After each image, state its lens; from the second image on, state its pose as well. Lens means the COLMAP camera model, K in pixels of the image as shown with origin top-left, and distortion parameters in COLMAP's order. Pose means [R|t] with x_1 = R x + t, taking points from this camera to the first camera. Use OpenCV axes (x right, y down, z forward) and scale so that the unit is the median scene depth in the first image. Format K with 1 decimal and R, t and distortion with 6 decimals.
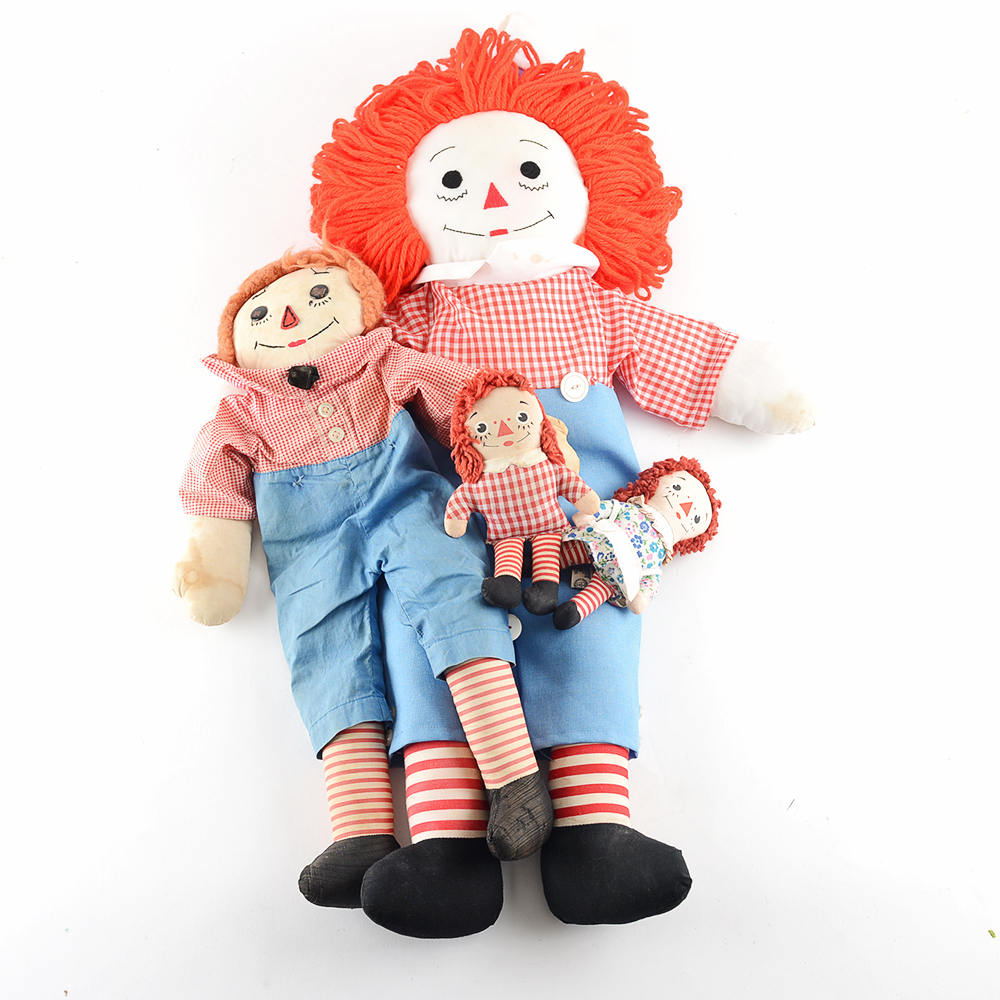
lens RADIAL K [[1460.8, 0, 500.9], [0, 1460.8, 499.3], [0, 0, 1]] dist [-0.049055, 0.000000]
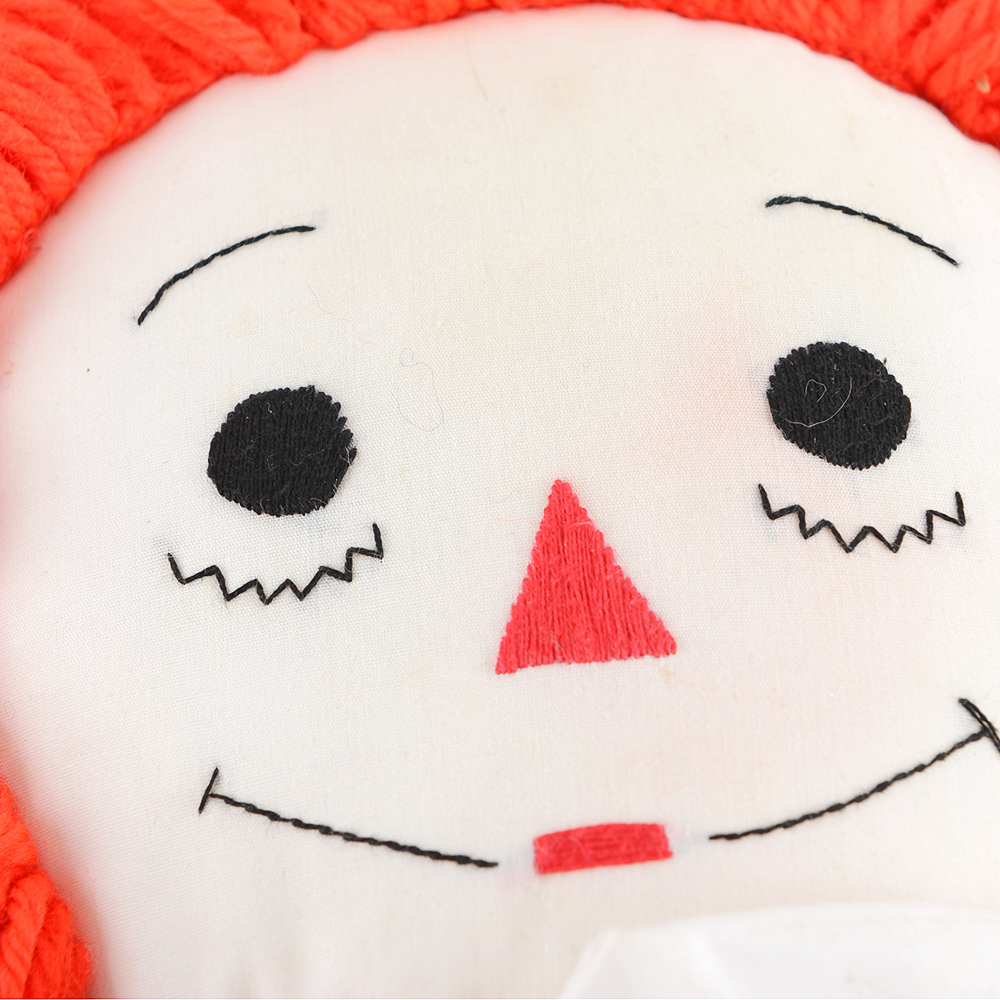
lens RADIAL K [[4287.1, 0, 500.3], [0, 4287.1, 500.0], [0, 0, 1]] dist [-0.116954, 0.000000]
pose [[0.999227, 0.033841, -0.019991, -0.003884], [-0.037201, 0.978444, -0.203134, -0.132389], [0.012686, 0.203721, 0.978947, 0.599915]]
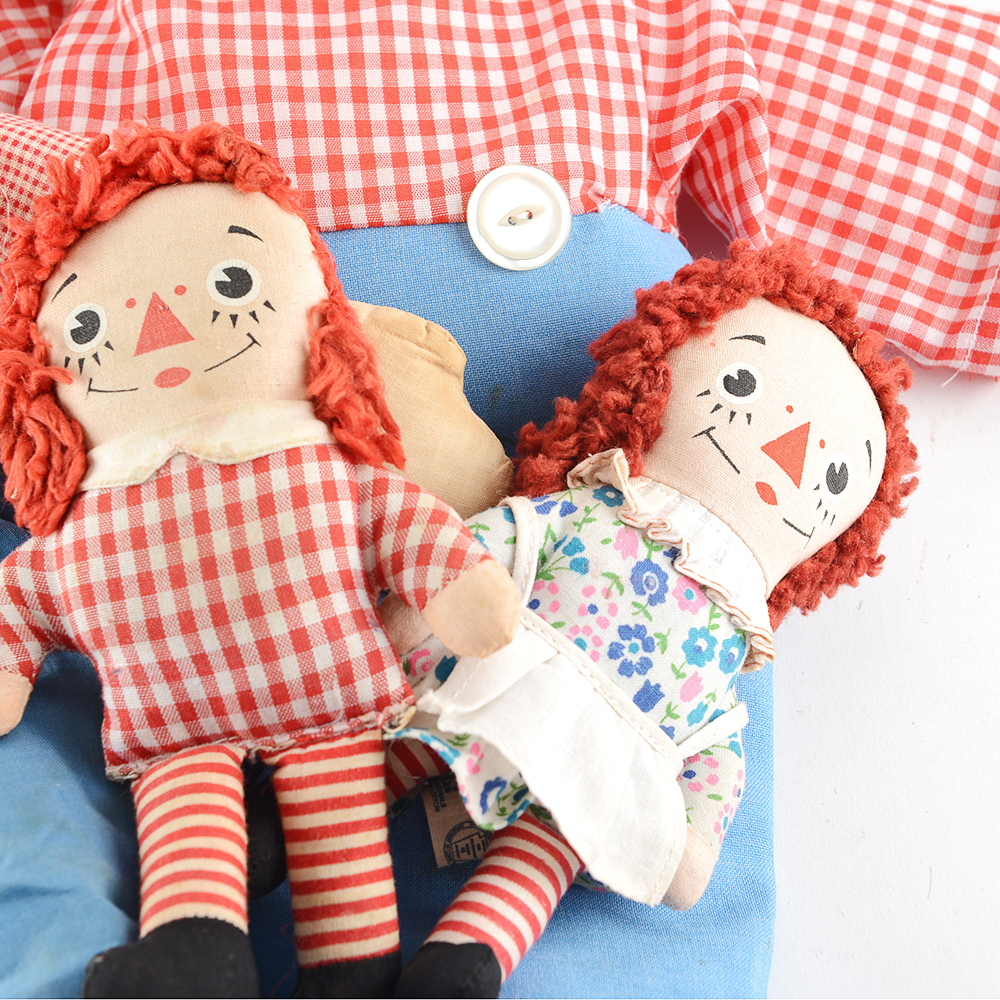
lens RADIAL K [[3057.8, 0, 499.7], [0, 3057.8, 500.9], [0, 0, 1]] dist [-0.304430, 0.000000]
pose [[0.992800, -0.022179, -0.117716, 0.111345], [0.010300, 0.994876, -0.100581, 0.034207], [0.119344, 0.098644, 0.987940, 0.420725]]
